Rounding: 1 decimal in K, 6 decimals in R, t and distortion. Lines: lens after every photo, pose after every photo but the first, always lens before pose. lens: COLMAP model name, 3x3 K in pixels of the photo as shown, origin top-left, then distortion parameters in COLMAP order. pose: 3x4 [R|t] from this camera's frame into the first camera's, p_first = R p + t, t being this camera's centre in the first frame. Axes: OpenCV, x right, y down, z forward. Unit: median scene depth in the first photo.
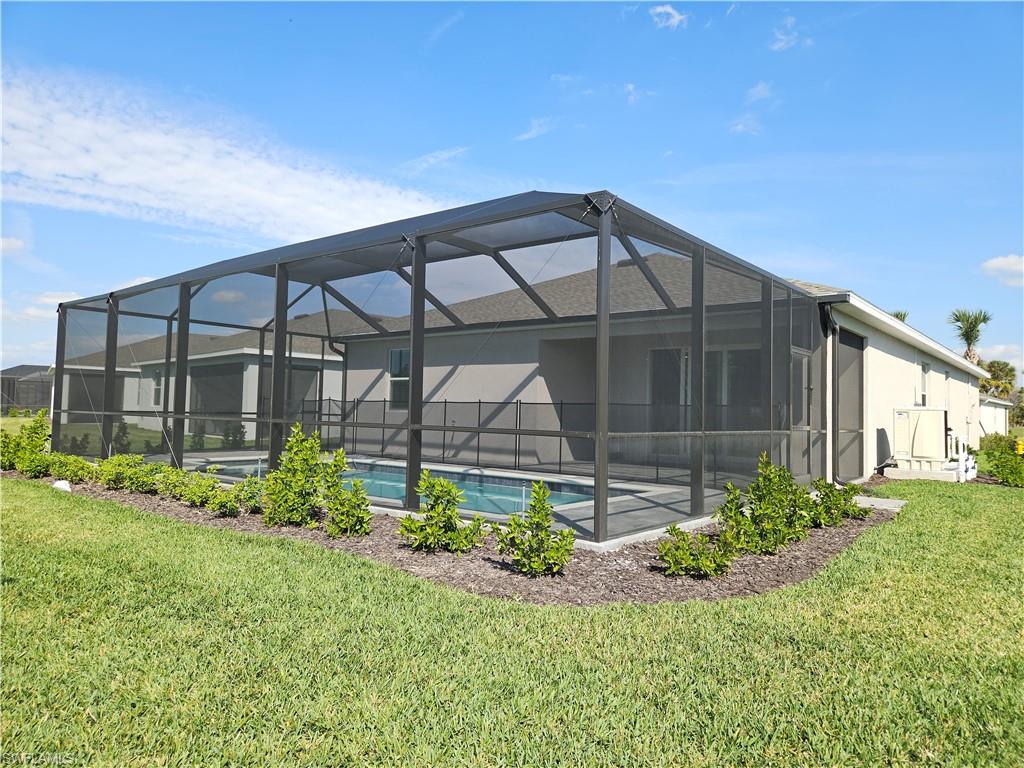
lens RADIAL K [[676.5, 0, 512.0], [0, 676.5, 384.0], [0, 0, 1]] dist [0.066633, -0.065333]
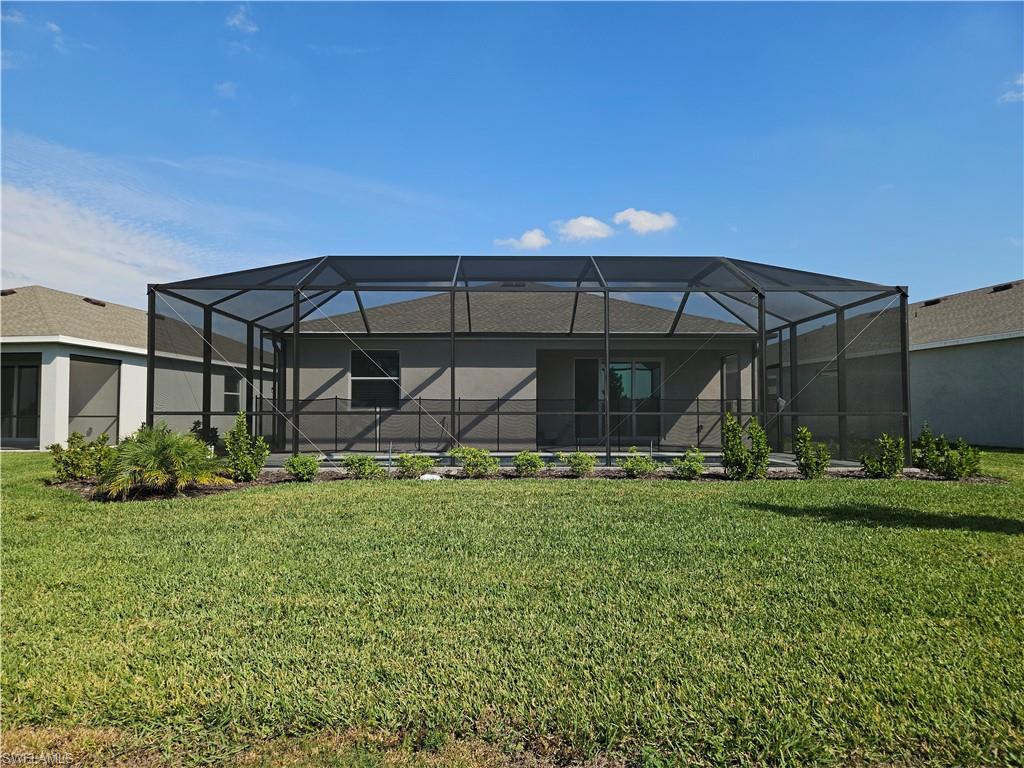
lens RADIAL K [[676.5, 0, 512.0], [0, 676.5, 384.0], [0, 0, 1]] dist [0.066633, -0.065333]
pose [[0.786703, 0.009058, 0.617266, -0.695365], [-0.009317, 0.999953, -0.002799, 0.001686], [-0.617262, -0.003549, 0.786750, 0.065181]]
